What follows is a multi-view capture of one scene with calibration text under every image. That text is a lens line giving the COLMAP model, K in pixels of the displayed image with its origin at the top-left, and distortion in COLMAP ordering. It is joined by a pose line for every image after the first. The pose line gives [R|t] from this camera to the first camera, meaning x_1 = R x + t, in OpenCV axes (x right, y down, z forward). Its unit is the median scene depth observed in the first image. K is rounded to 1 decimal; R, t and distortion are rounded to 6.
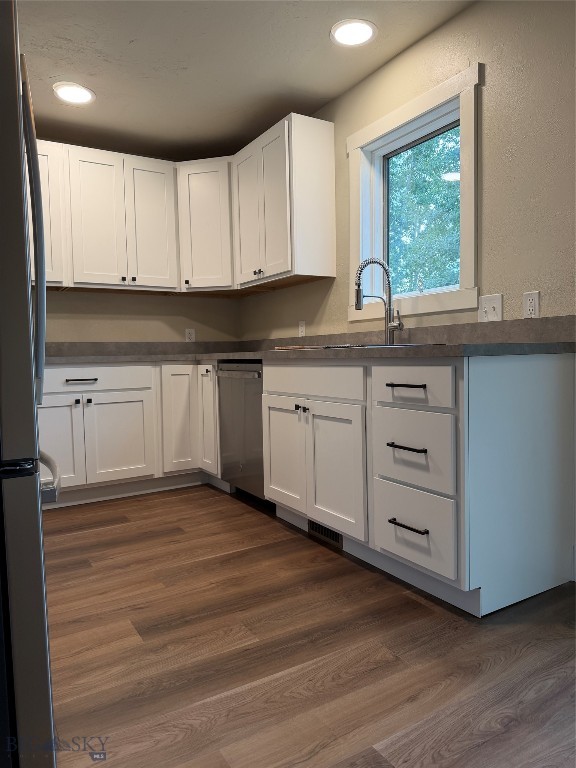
lens RADIAL K [[549.4, 0, 293.8], [0, 549.4, 384.9], [0, 0, 1]] dist [0.056000, -0.057125]
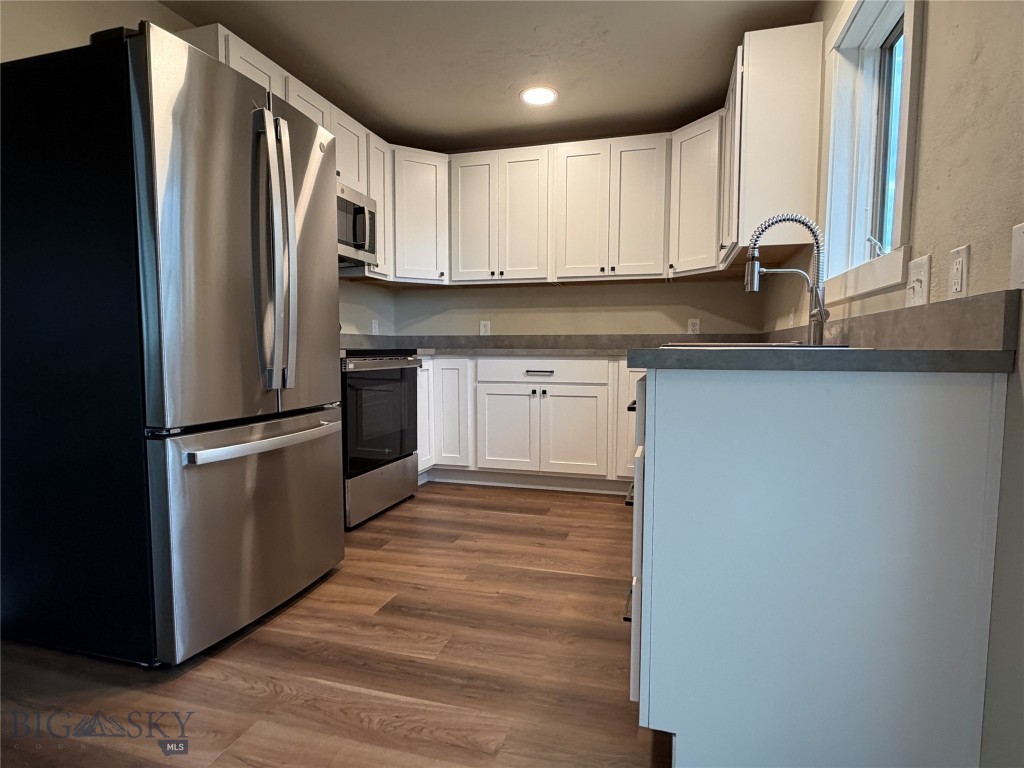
lens RADIAL K [[569.7, 0, 516.2], [0, 569.7, 388.1], [0, 0, 1]] dist [0.003293, -0.003754]
pose [[0.668439, 0.076650, -0.739807, 0.463229], [-0.058193, 0.997016, 0.050721, -0.035867], [0.741487, 0.009148, 0.670905, 0.294634]]
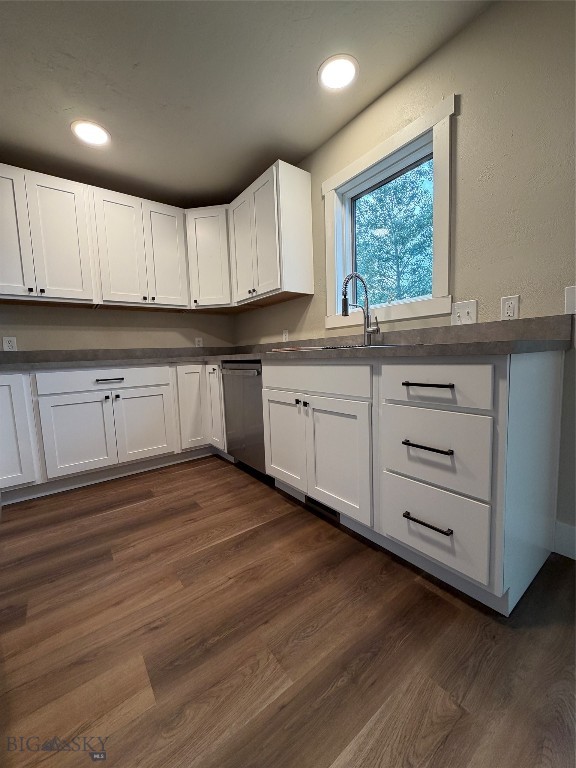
lens RADIAL K [[307.2, 0, 288.7], [0, 307.2, 383.6], [0, 0, 1]] dist [-0.008272, 0.002521]
pose [[0.995202, -0.024425, 0.094745, -0.067980], [0.021109, 0.999134, 0.035845, -0.019031], [-0.095538, -0.033673, 0.994856, 0.350934]]
